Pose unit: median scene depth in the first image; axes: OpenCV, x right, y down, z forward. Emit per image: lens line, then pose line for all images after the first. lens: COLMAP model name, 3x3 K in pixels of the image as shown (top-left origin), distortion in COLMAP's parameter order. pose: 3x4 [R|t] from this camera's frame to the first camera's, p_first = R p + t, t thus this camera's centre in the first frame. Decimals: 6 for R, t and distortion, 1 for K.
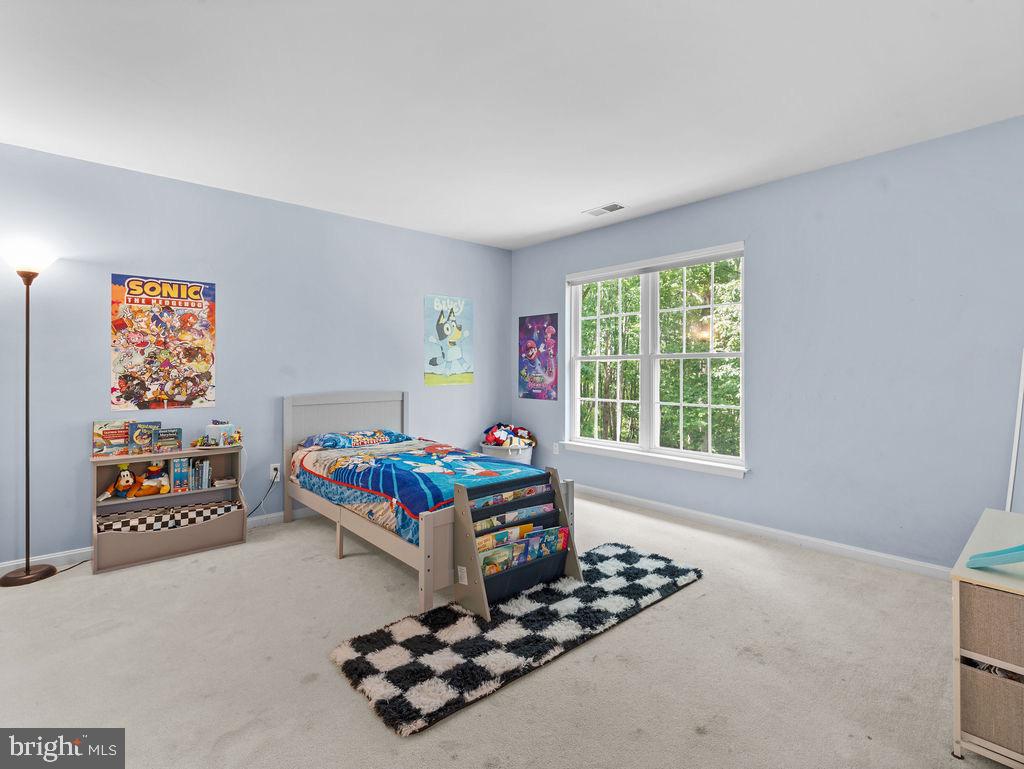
lens RADIAL K [[475.1, 0, 513.2], [0, 475.1, 381.3], [0, 0, 1]] dist [0.000882, -0.002591]
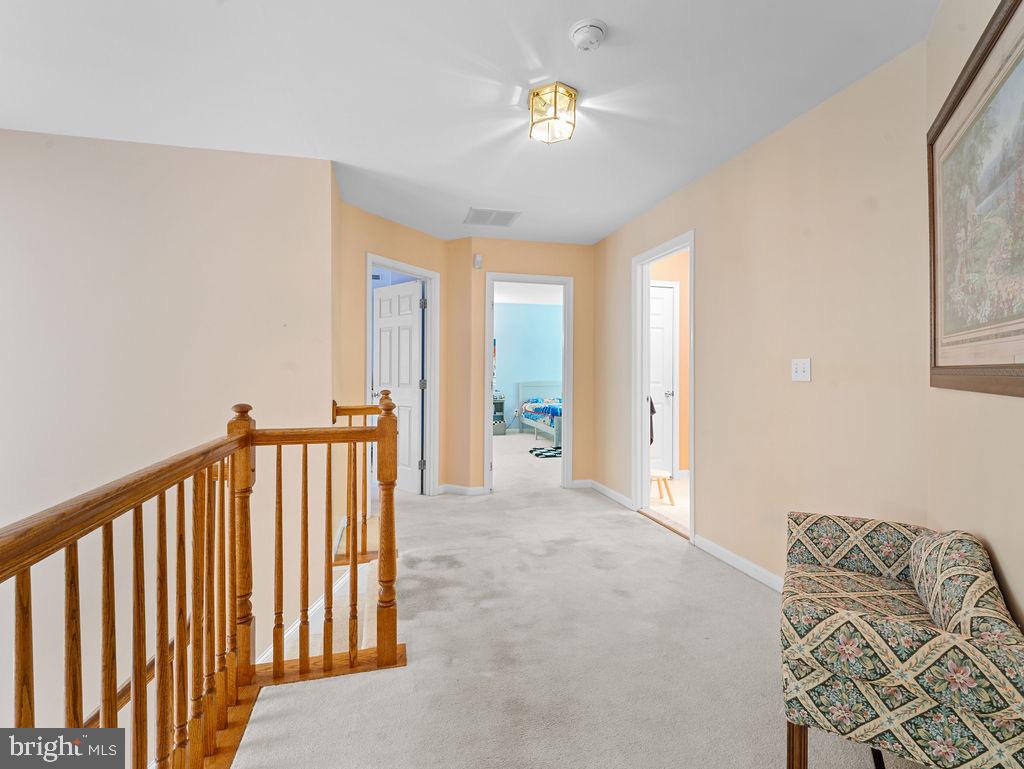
lens RADIAL K [[475.1, 0, 511.8], [0, 475.1, 378.7], [0, 0, 1]] dist [0.000882, -0.002591]
pose [[0.883117, 0.000535, -0.469152, 0.734584], [0.001515, 0.999991, 0.003993, 0.003785], [0.469150, -0.004238, 0.883108, -1.369983]]
